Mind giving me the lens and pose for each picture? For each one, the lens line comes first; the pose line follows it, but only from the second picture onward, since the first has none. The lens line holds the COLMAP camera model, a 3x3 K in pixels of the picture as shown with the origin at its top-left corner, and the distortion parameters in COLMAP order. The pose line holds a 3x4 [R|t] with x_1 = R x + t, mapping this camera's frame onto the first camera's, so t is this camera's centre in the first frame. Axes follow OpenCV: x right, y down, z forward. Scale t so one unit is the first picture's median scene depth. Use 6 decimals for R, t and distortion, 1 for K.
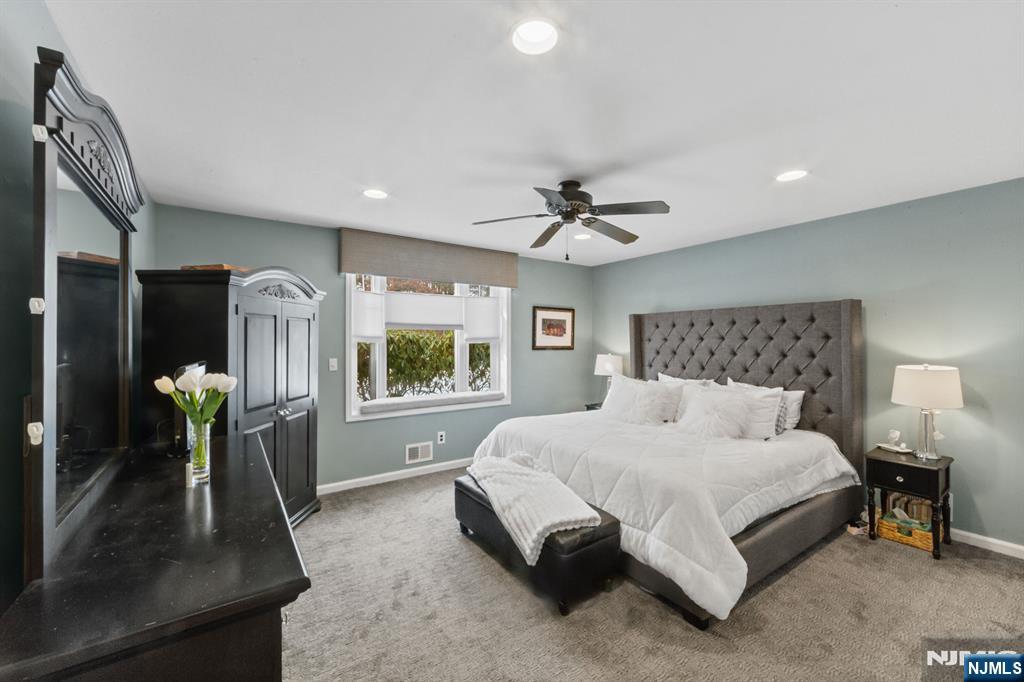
lens RADIAL K [[412.5, 0, 512.3], [0, 412.5, 337.9], [0, 0, 1]] dist [0.000935, -0.000017]
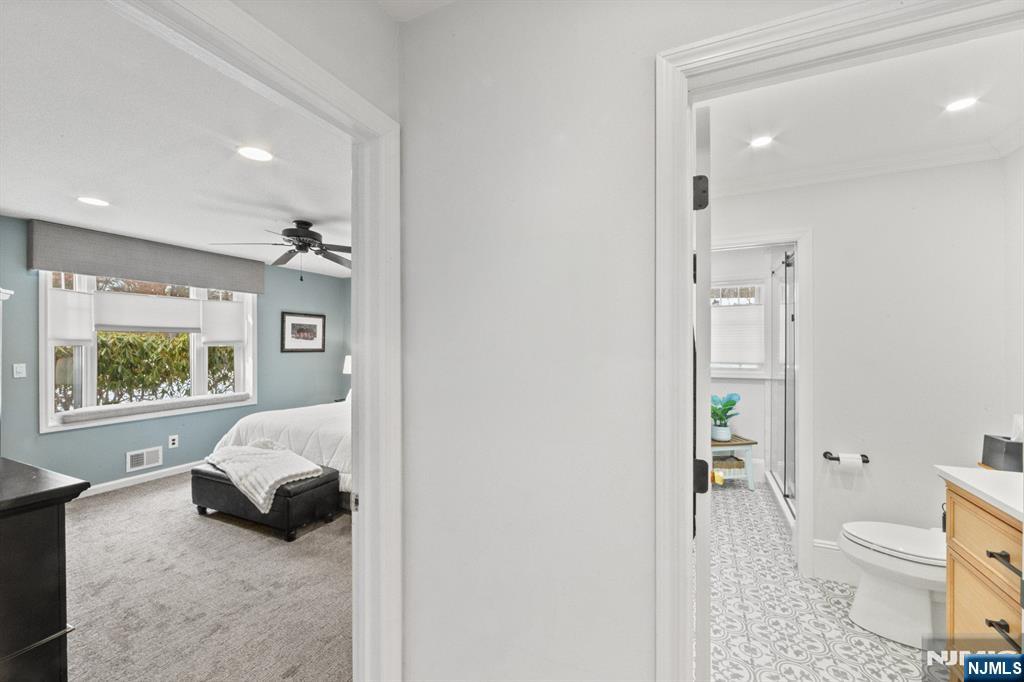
lens RADIAL K [[410.6, 0, 513.2], [0, 410.6, 343.4], [0, 0, 1]] dist [-0.000186, -0.000061]
pose [[0.862138, -0.001136, 0.506673, 0.035745], [-0.001967, 0.999982, 0.005589, -0.001832], [-0.506670, -0.005815, 0.862120, -0.292100]]
